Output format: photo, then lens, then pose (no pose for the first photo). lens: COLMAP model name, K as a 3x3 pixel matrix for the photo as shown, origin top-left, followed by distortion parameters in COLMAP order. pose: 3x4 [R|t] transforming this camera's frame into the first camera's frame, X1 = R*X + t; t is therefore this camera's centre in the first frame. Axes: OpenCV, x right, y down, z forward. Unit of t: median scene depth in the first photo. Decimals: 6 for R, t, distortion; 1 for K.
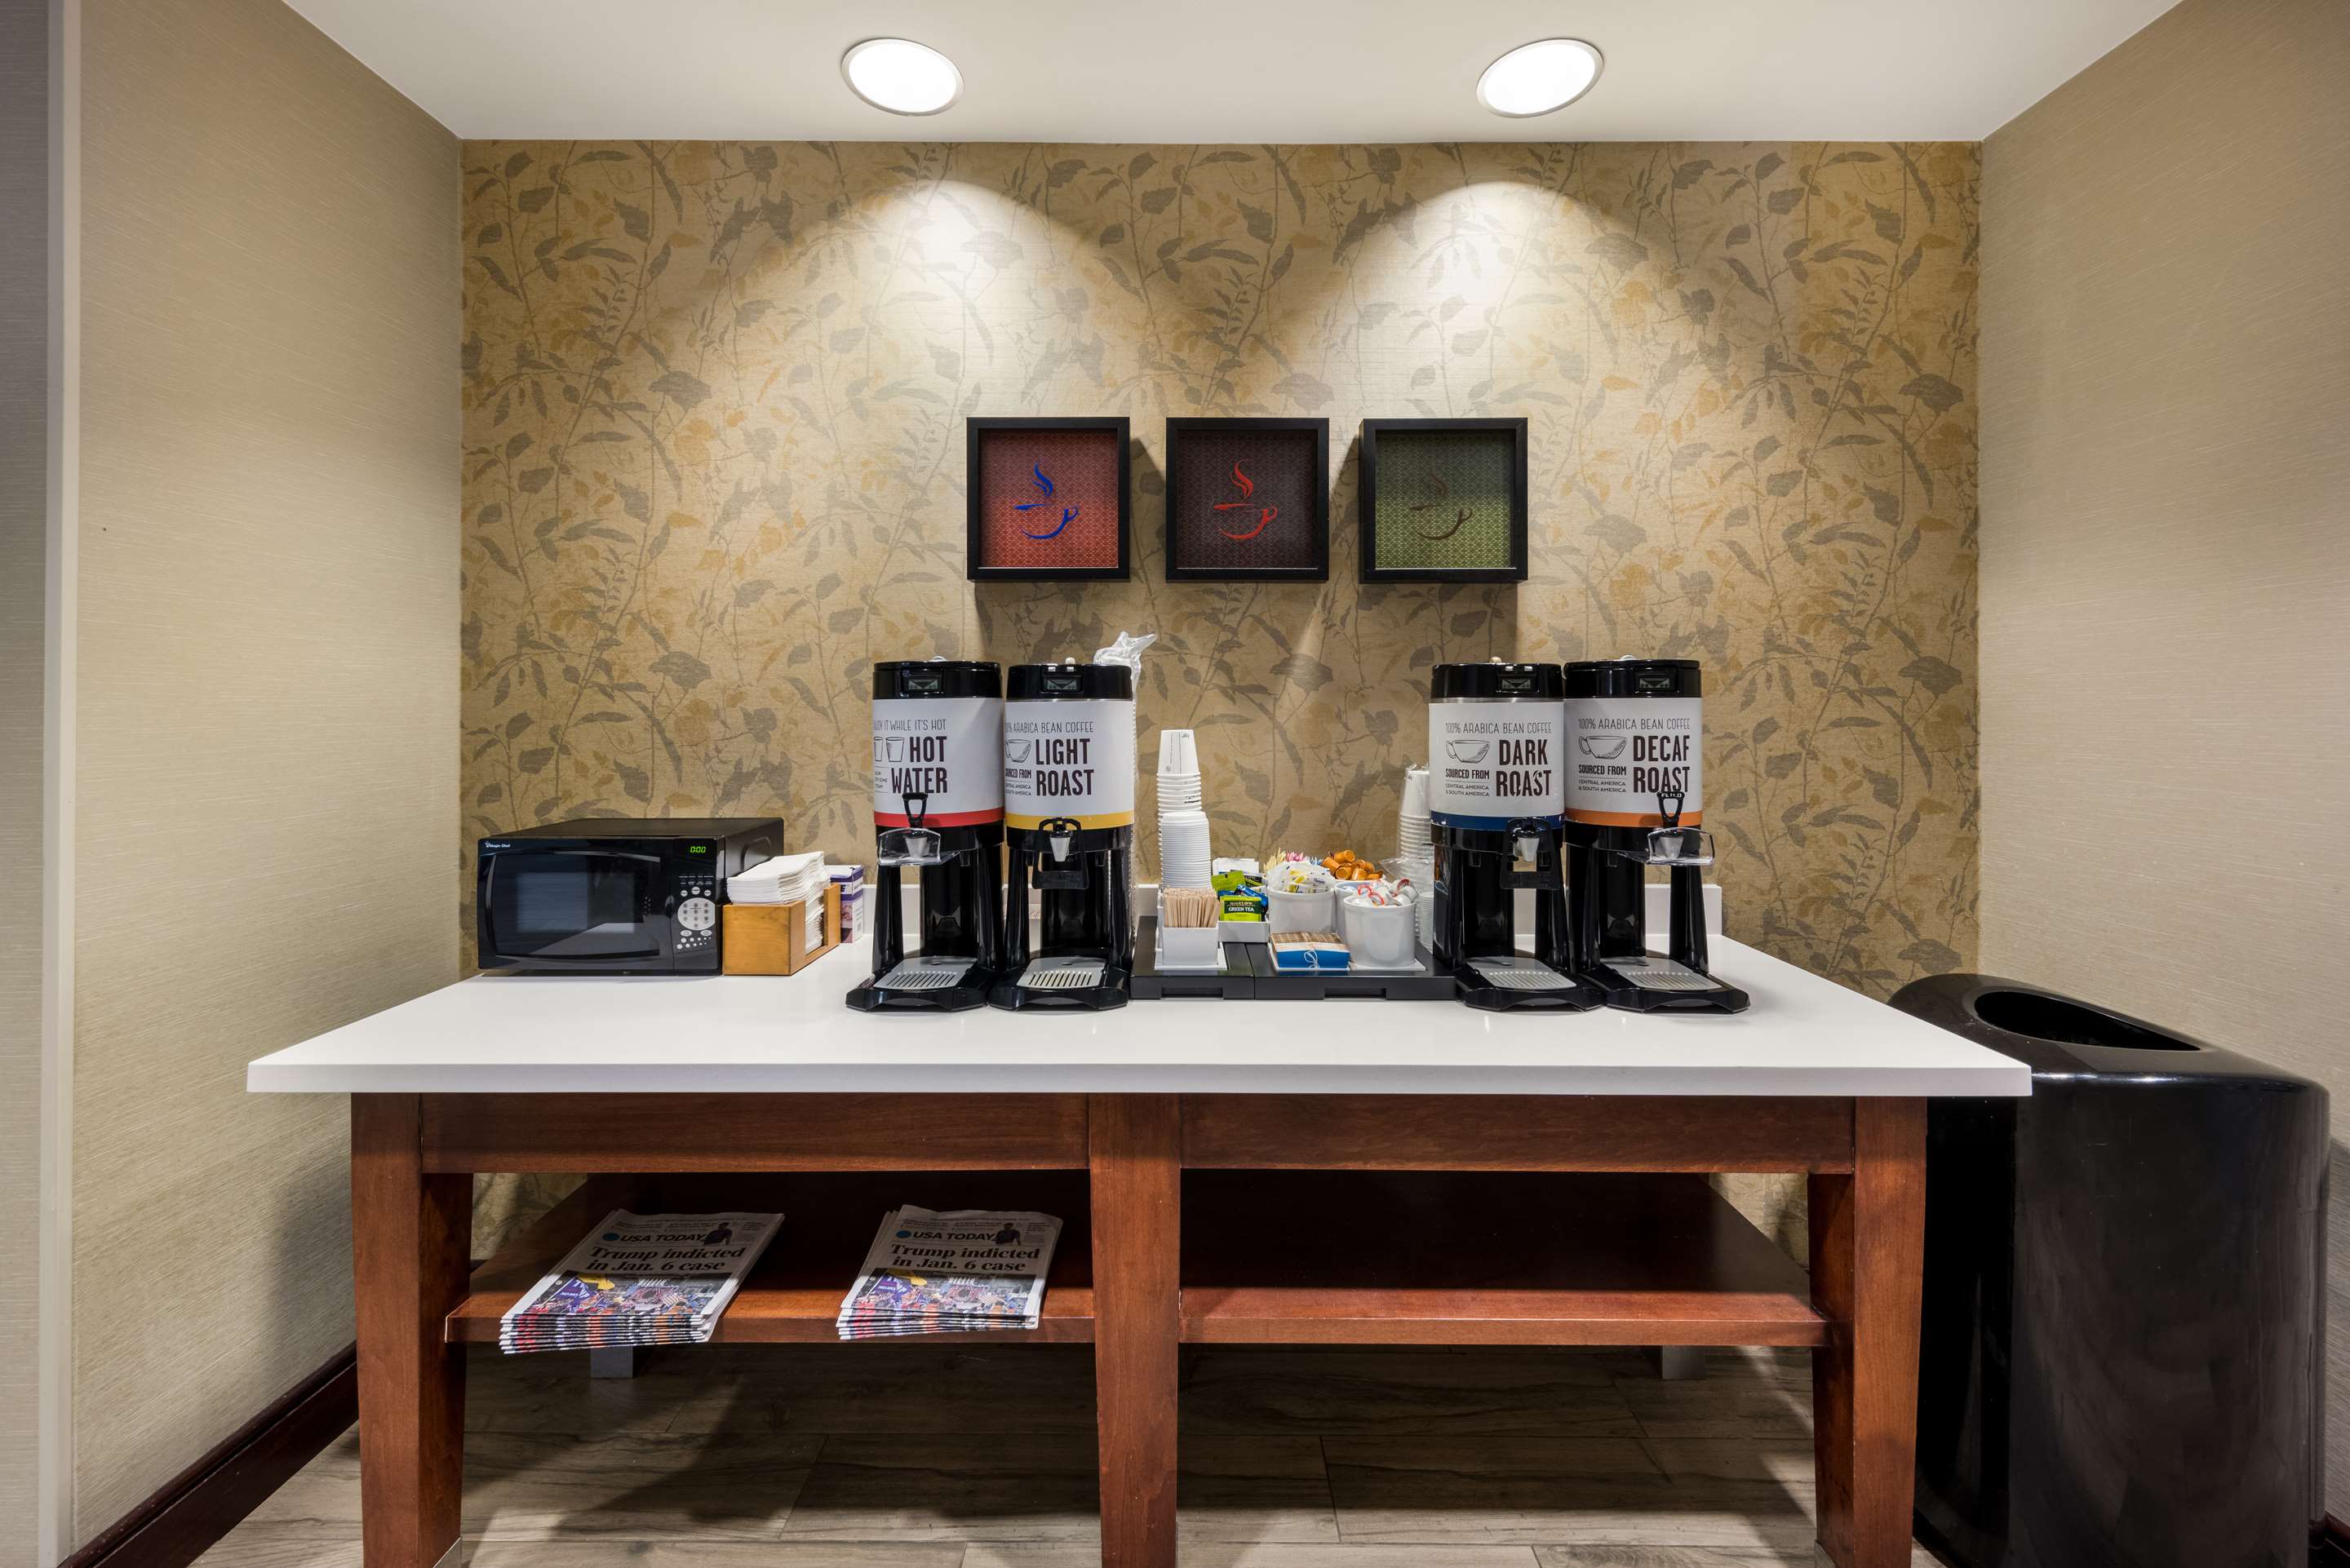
lens RADIAL K [[901.6, 0, 1177.2], [0, 901.6, 700.9], [0, 0, 1]] dist [0.002131, 0.000207]
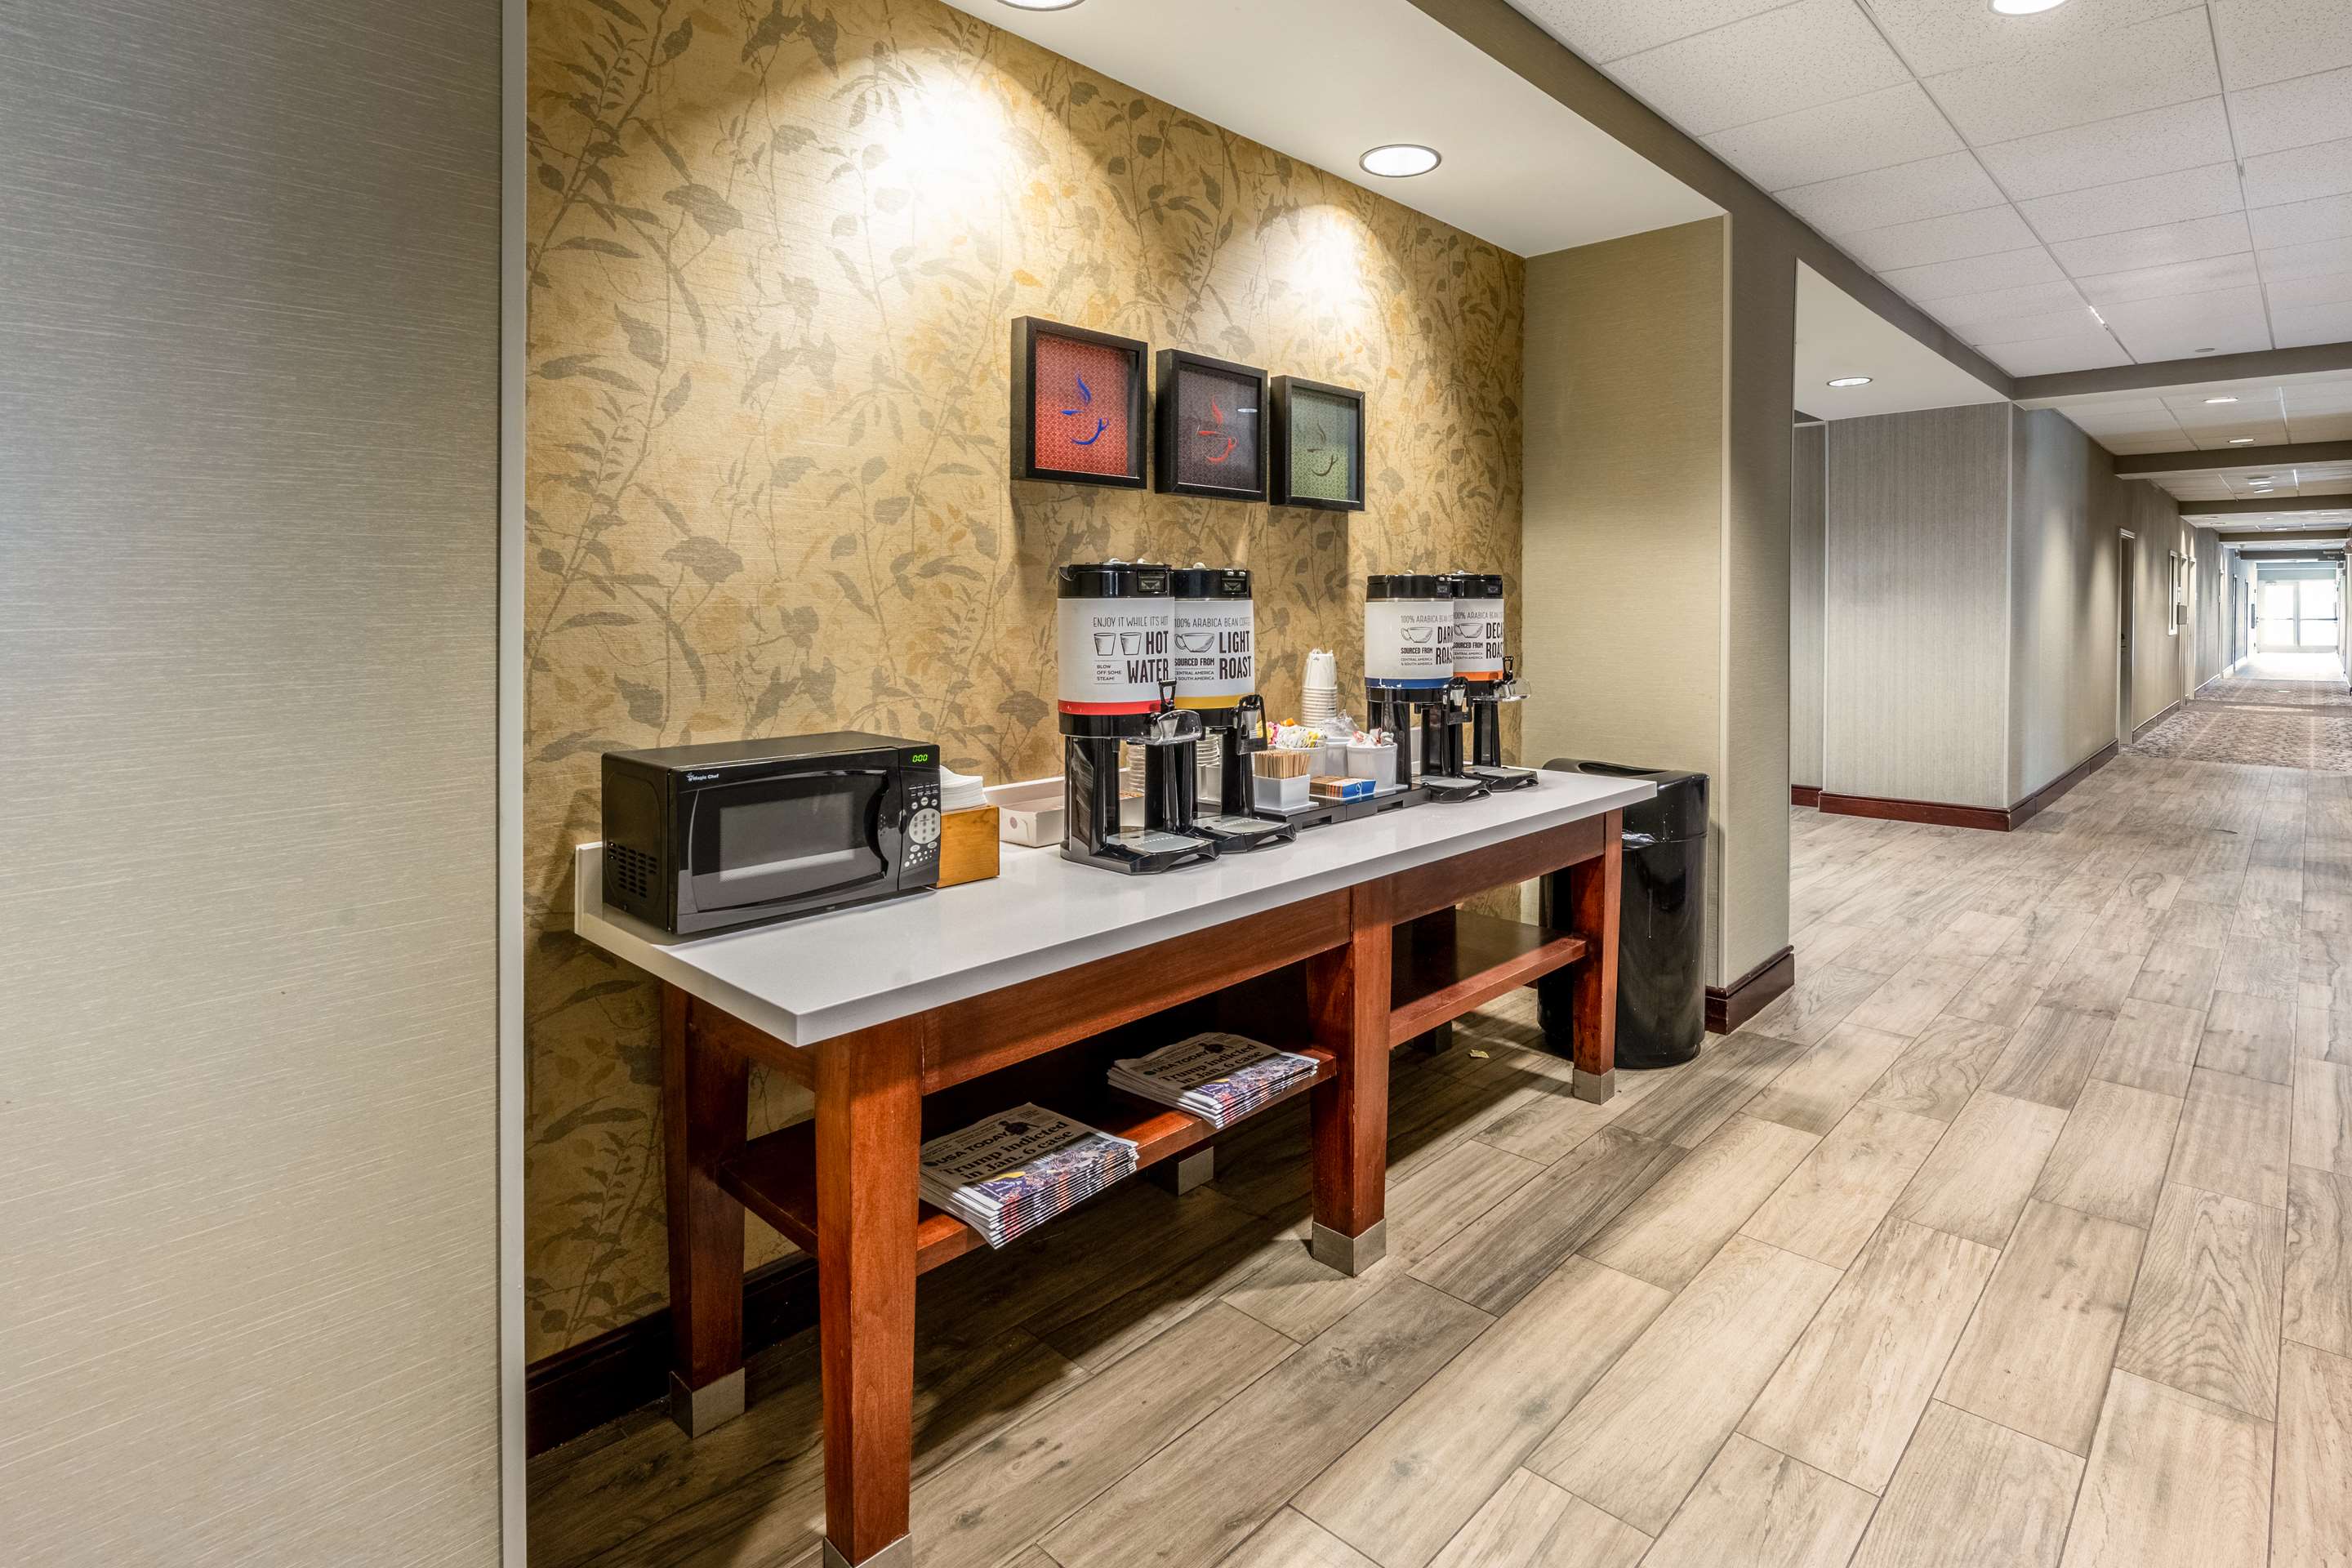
lens RADIAL K [[1193.3, 0, 1176.8], [0, 1193.3, 608.4], [0, 0, 1]] dist [0.000933, -0.000335]
pose [[0.689731, -0.003710, 0.724056, -1.053989], [-0.004420, 0.999947, 0.009334, -0.002708], [-0.724052, -0.009638, 0.689678, -0.037095]]
